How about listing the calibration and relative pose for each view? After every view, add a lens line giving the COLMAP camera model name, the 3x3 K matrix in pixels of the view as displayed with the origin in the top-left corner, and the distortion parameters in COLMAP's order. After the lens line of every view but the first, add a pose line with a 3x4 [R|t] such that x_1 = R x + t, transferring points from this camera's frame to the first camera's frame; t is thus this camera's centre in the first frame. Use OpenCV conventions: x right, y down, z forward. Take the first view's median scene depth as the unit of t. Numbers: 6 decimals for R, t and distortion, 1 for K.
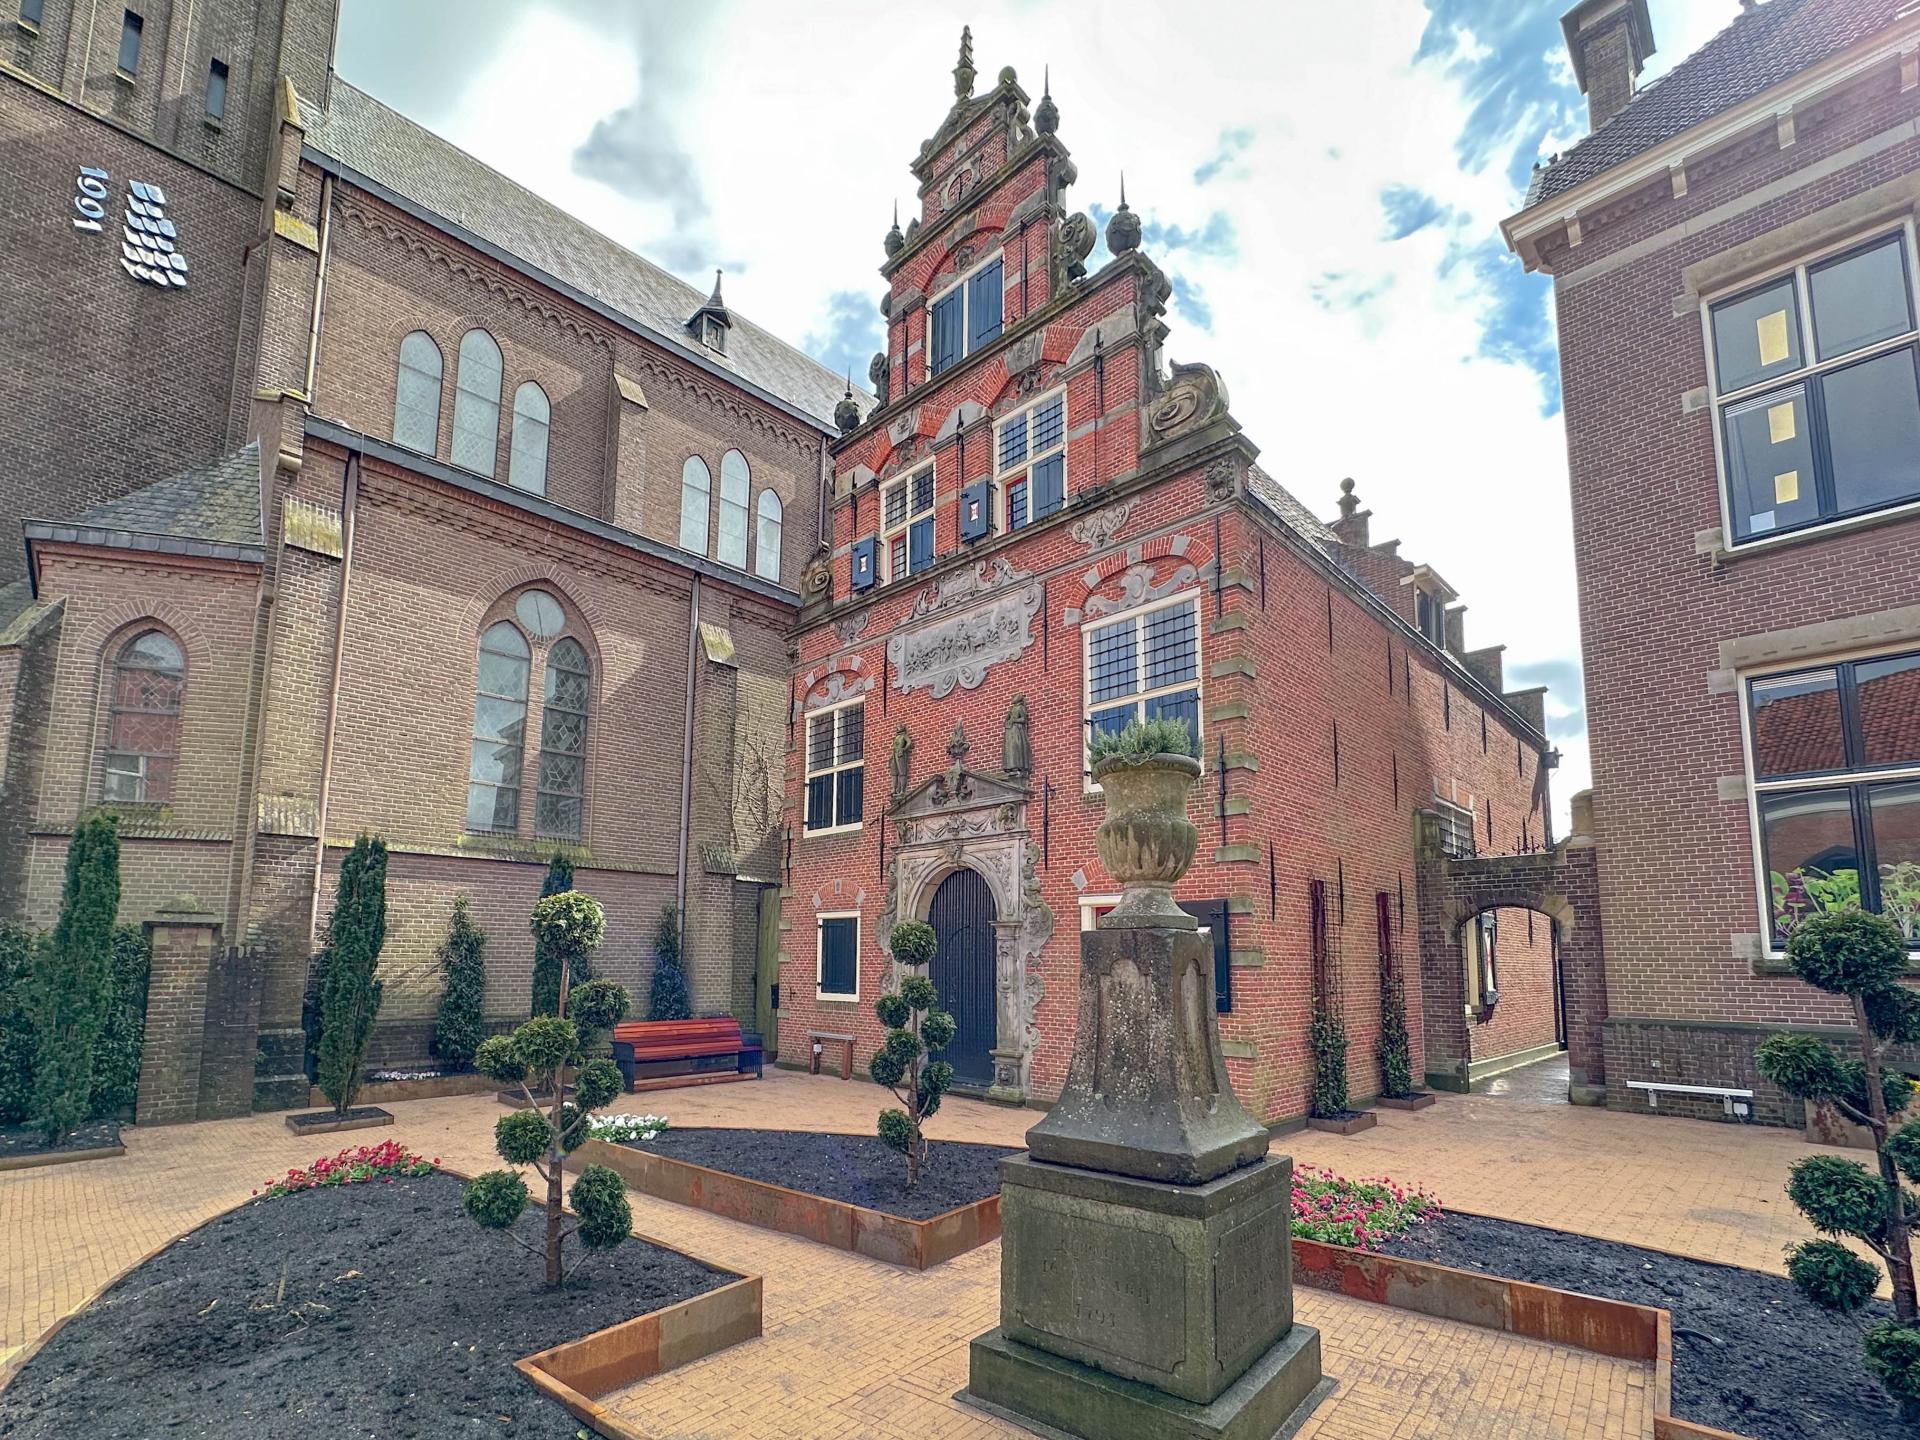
lens RADIAL K [[1292.9, 0, 960.0], [0, 1292.9, 720.0], [0, 0, 1]] dist [-0.004855, -0.003046]
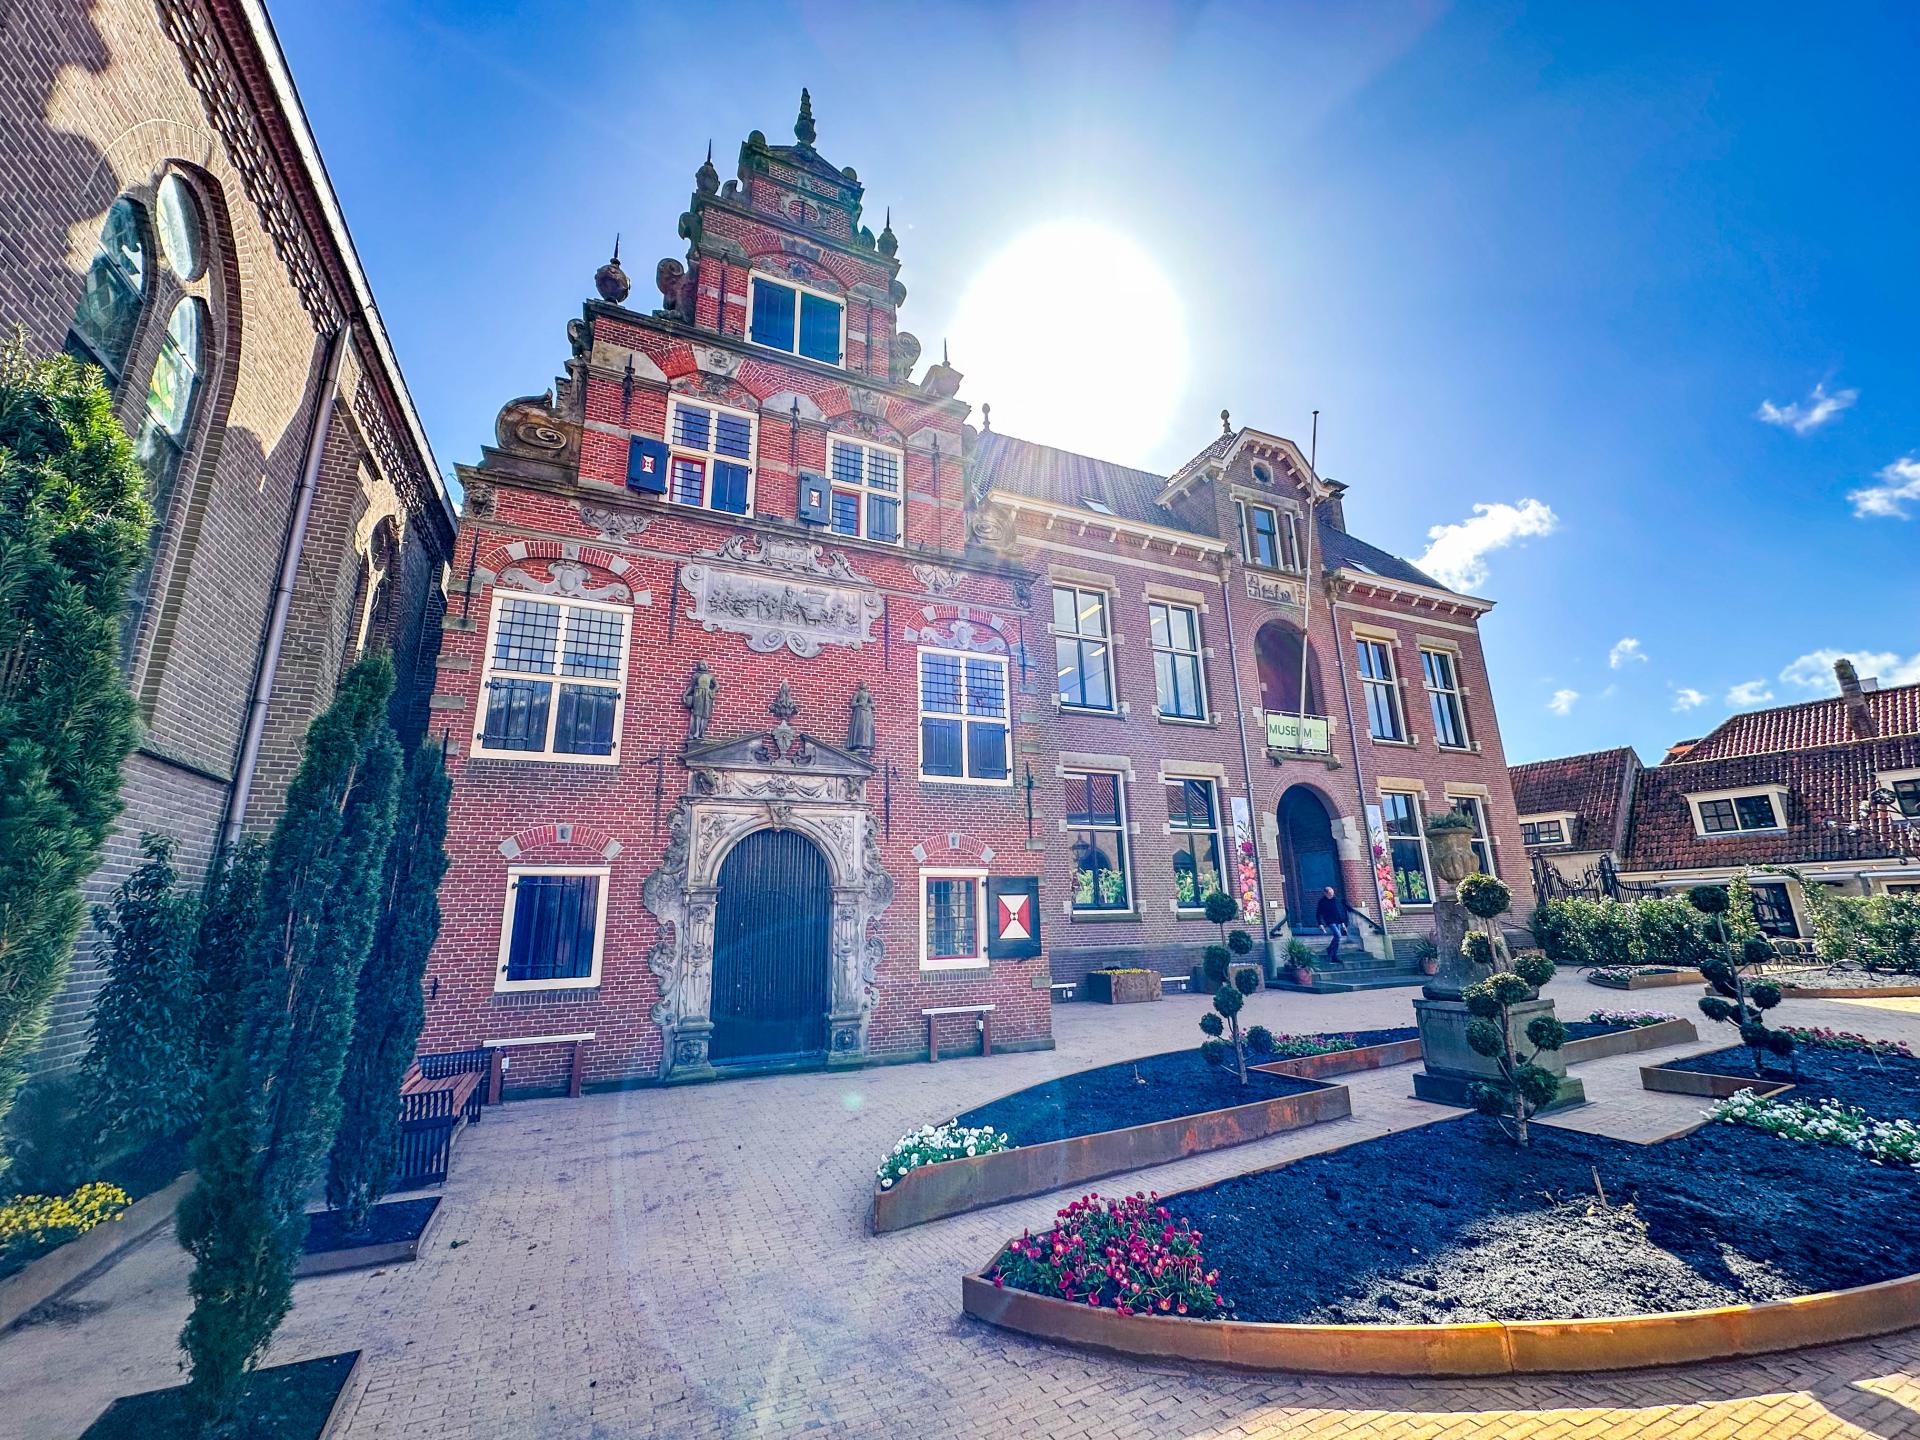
lens RADIAL K [[784.8, 0, 960.0], [0, 784.8, 720.0], [0, 0, 1]] dist [-0.000480, -0.000035]
pose [[0.173106, 0.243654, 0.954289, -0.566533], [-0.150420, 0.964090, -0.218871, 0.145595], [-0.973349, -0.105656, 0.203540, 0.767618]]
